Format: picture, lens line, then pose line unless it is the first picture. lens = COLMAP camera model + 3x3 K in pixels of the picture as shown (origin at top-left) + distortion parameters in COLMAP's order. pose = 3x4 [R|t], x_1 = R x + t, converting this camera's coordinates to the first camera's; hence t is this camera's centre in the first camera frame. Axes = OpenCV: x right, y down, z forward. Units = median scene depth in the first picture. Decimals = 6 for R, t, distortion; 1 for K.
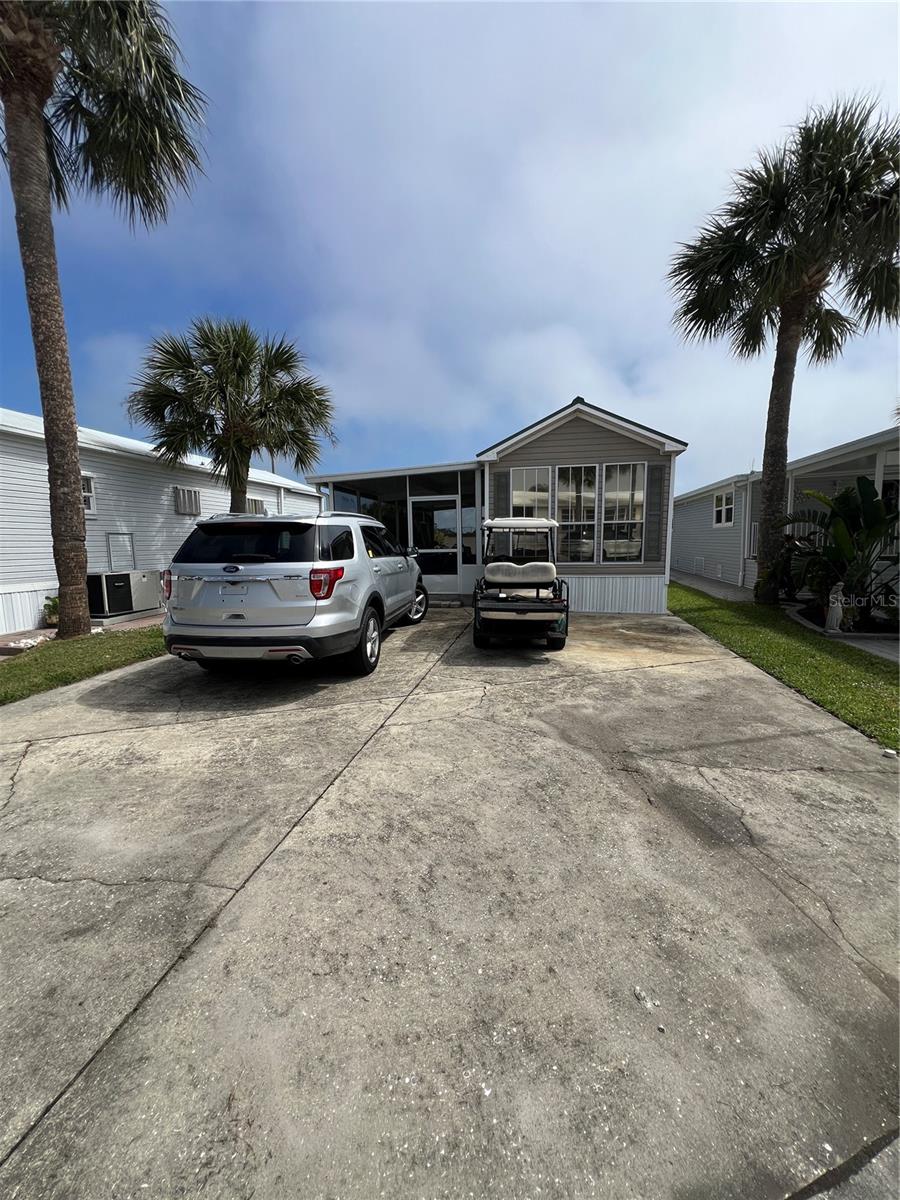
lens RADIAL K [[476.0, 0, 454.6], [0, 476.0, 600.6], [0, 0, 1]] dist [-0.000944, -0.000088]
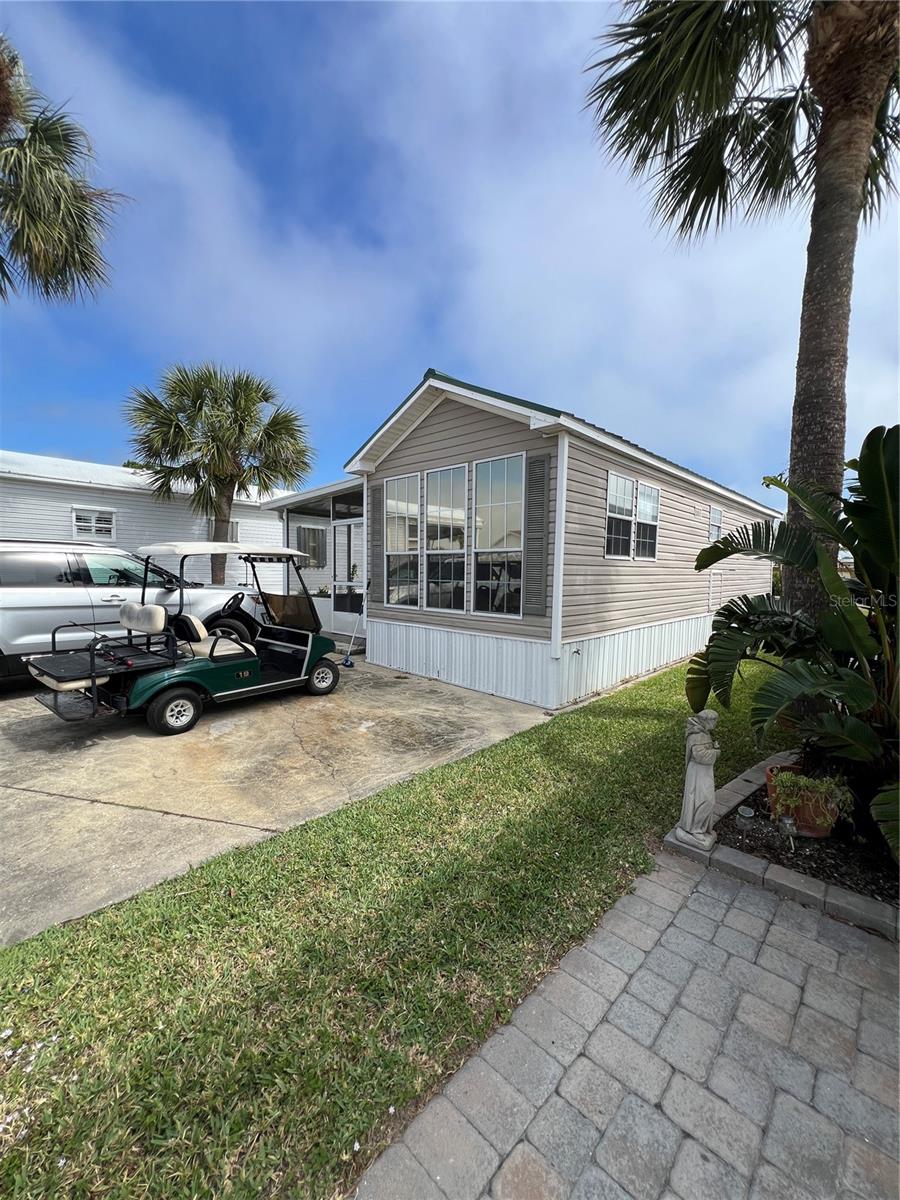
lens RADIAL K [[476.0, 0, 447.6], [0, 476.0, 605.8], [0, 0, 1]] dist [-0.000944, -0.000088]
pose [[0.838196, 0.068821, -0.541009, 0.627812], [-0.097234, 0.994970, -0.024077, -0.068764], [0.536631, 0.072786, 0.840672, 0.429099]]
